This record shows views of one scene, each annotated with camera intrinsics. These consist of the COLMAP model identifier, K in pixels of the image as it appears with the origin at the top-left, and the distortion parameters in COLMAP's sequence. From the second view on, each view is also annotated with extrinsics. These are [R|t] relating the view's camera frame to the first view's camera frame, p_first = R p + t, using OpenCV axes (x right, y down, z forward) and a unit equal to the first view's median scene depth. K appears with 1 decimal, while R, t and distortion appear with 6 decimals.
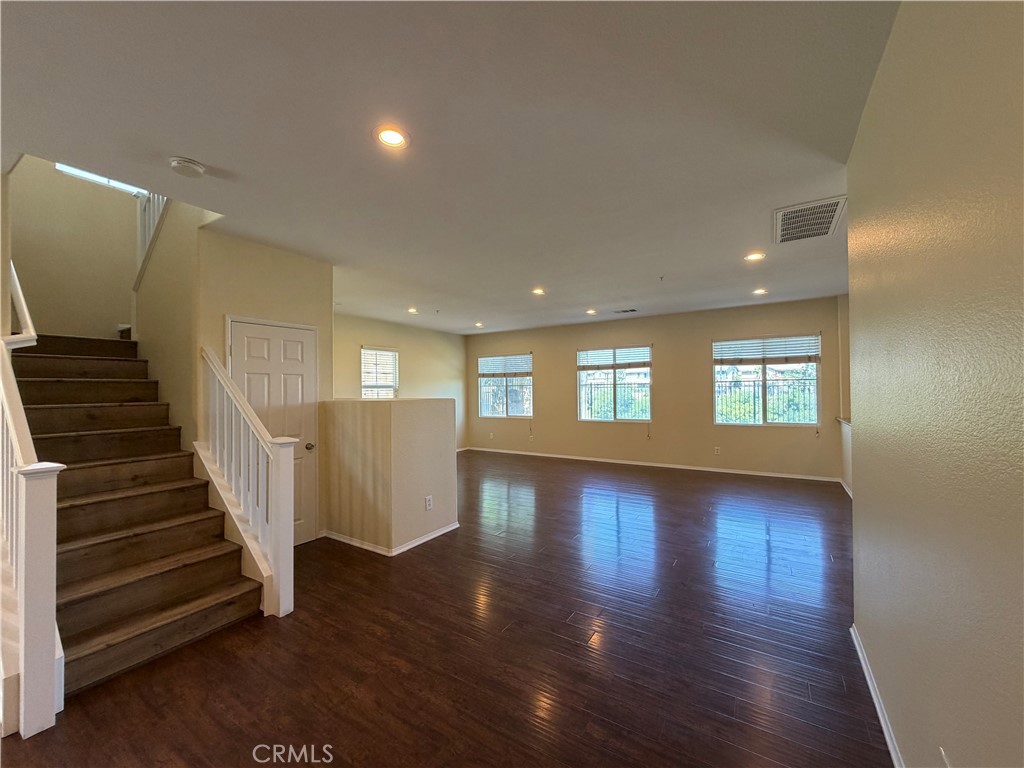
lens RADIAL K [[410.5, 0, 507.5], [0, 410.5, 382.2], [0, 0, 1]] dist [-0.000423, 0.000266]
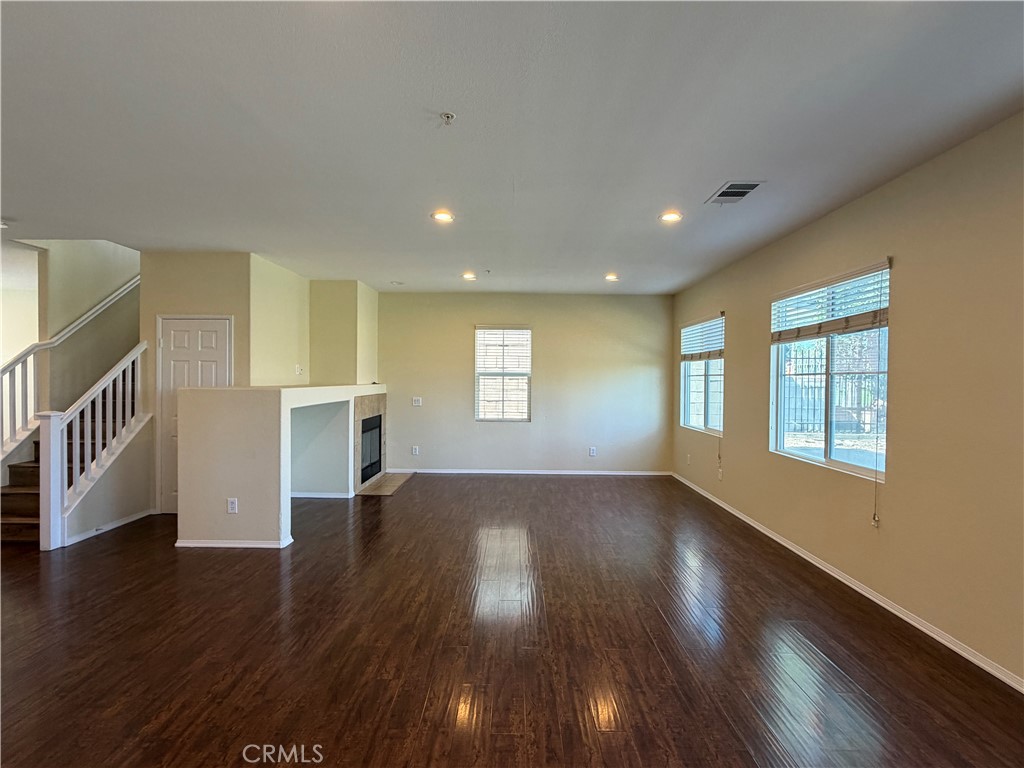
lens RADIAL K [[497.8, 0, 510.8], [0, 497.8, 382.0], [0, 0, 1]] dist [0.000772, -0.000377]
pose [[0.533535, 0.021710, -0.845499, 0.535131], [-0.001125, 0.999688, 0.024959, 0.001521], [0.845777, -0.012365, 0.533393, 0.493983]]
